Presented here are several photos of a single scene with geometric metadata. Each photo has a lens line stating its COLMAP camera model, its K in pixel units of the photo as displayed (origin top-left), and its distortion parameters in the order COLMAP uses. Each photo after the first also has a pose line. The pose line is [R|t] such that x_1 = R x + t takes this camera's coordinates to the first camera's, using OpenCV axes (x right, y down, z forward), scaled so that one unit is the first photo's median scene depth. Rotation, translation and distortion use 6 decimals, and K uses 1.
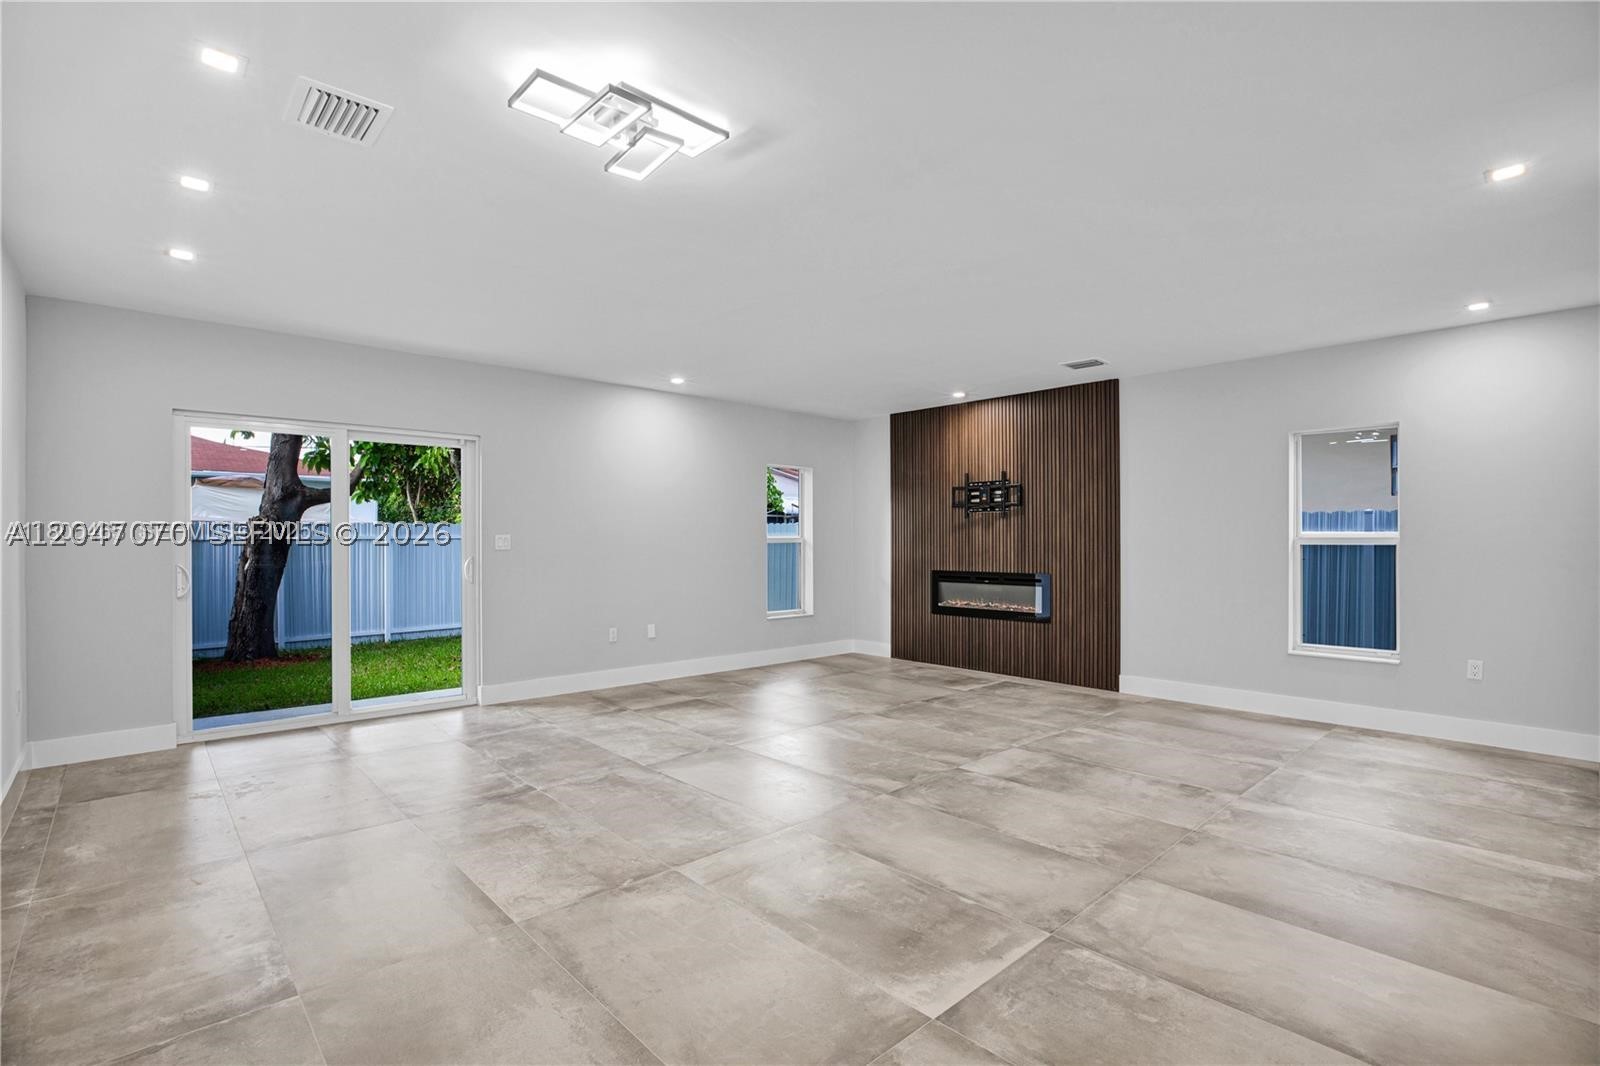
lens RADIAL K [[735.2, 0, 815.1], [0, 735.2, 538.9], [0, 0, 1]] dist [-0.020117, 0.003101]
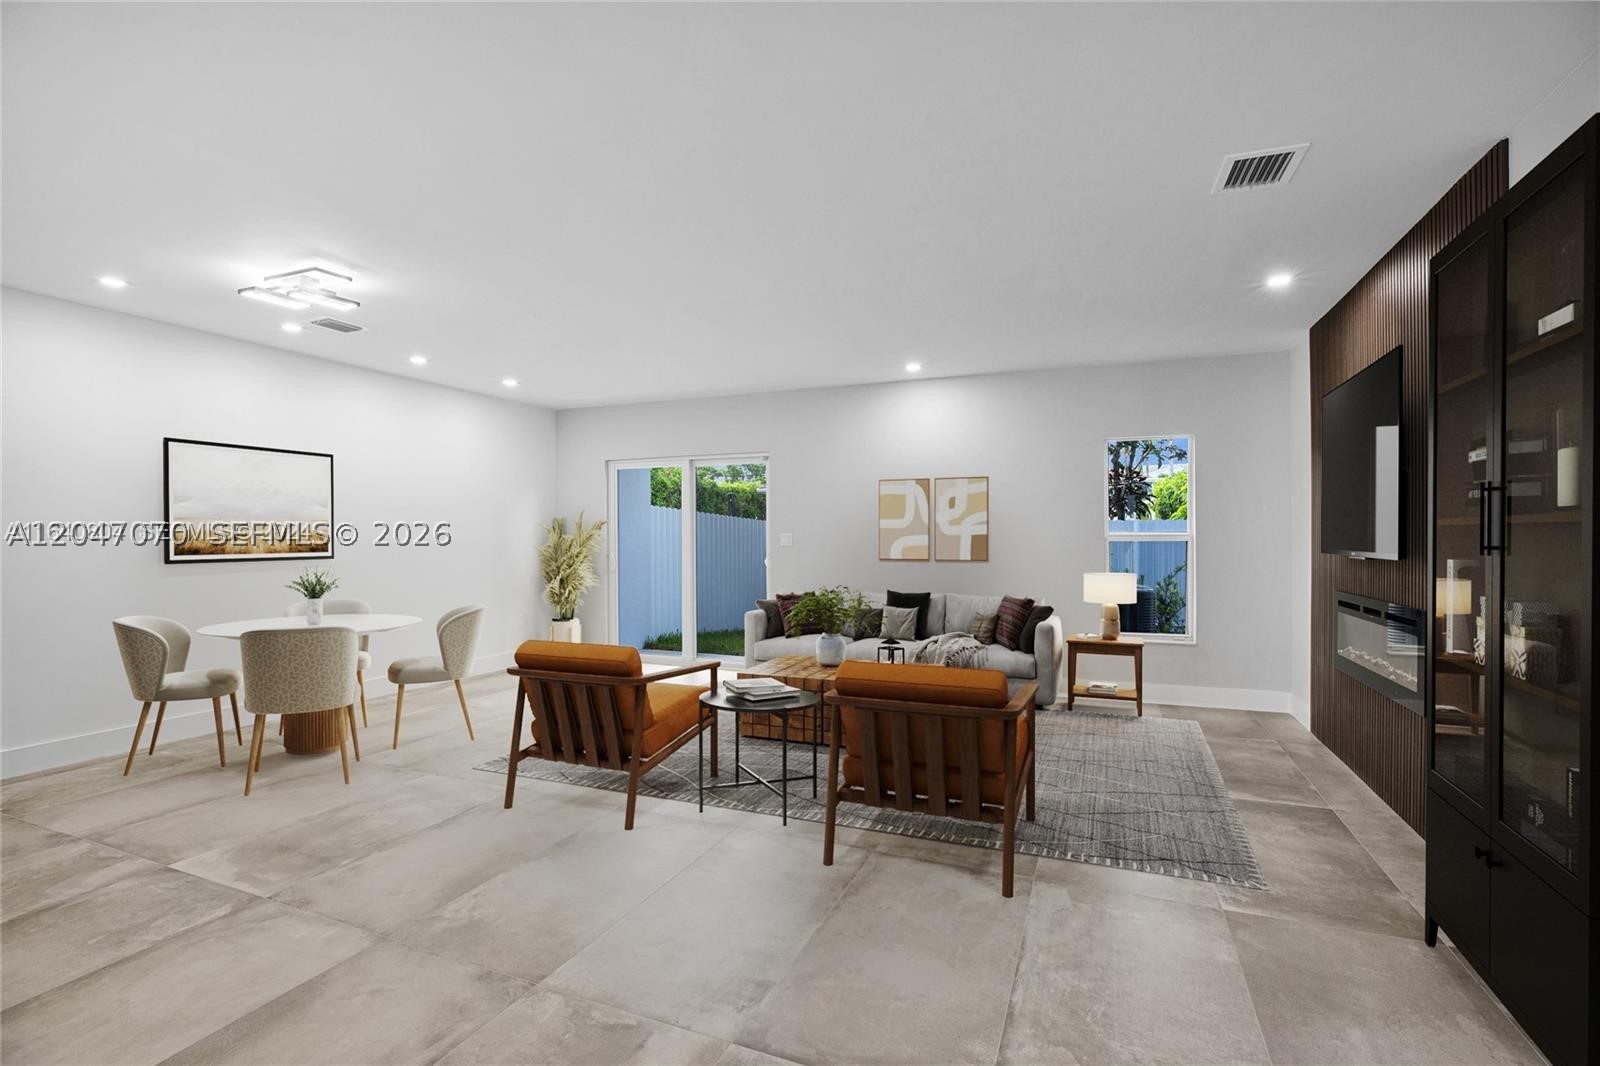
lens RADIAL K [[735.2, 0, 808.9], [0, 735.2, 540.9], [0, 0, 1]] dist [-0.020117, 0.003101]
pose [[0.394637, -0.010246, -0.918780, 1.536301], [0.008591, 0.999935, -0.007462, 0.018397], [0.918797, -0.004948, 0.394699, 1.230106]]
